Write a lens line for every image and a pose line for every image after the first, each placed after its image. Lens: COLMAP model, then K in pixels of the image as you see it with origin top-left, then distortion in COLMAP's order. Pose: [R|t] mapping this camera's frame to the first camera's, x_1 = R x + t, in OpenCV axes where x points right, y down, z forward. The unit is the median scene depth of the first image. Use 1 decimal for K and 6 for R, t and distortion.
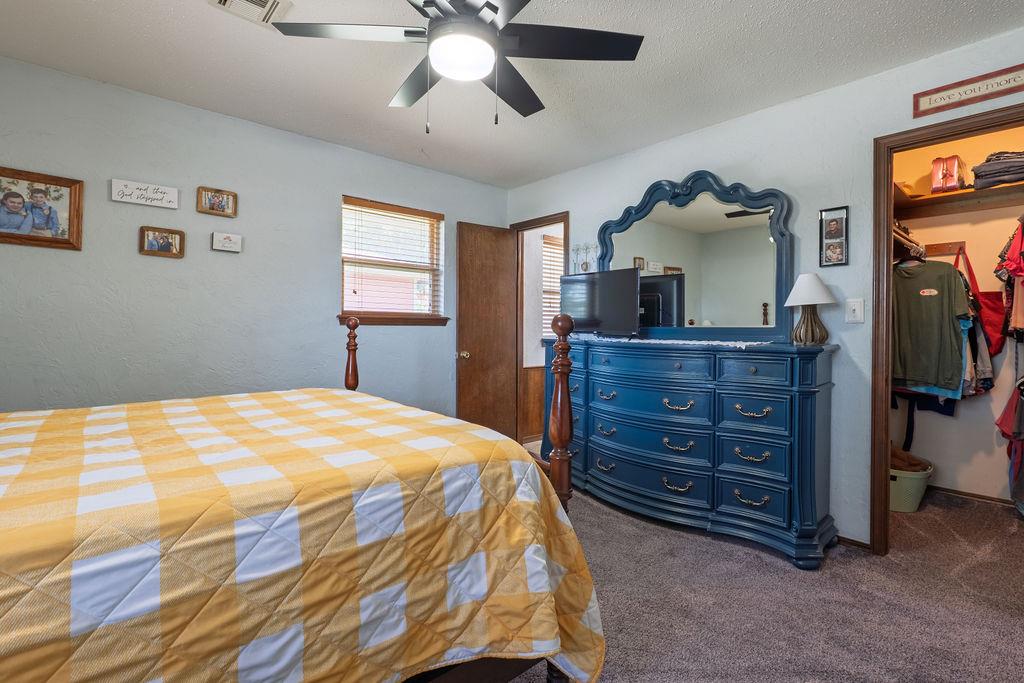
lens RADIAL K [[474.3, 0, 506.6], [0, 474.3, 340.3], [0, 0, 1]] dist [-0.001983, -0.000094]
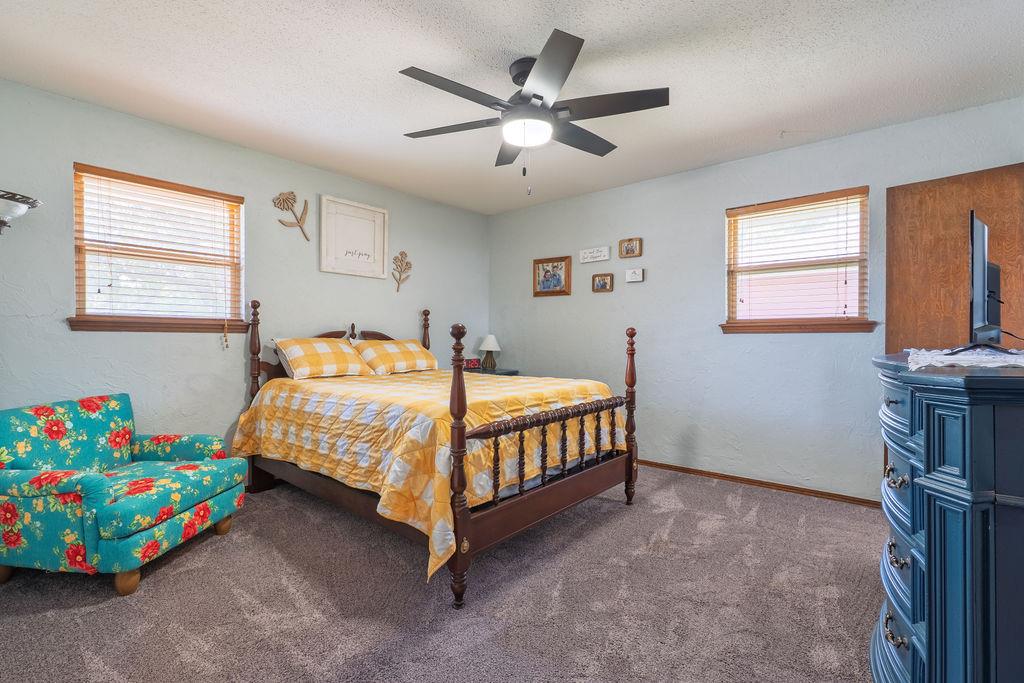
lens RADIAL K [[474.3, 0, 506.6], [0, 474.3, 340.3], [0, 0, 1]] dist [-0.001983, -0.000094]
pose [[0.132806, -0.002375, -0.991139, 0.782933], [-0.023358, 0.999712, -0.005526, -0.001338], [0.990867, 0.023885, 0.132712, 0.486113]]
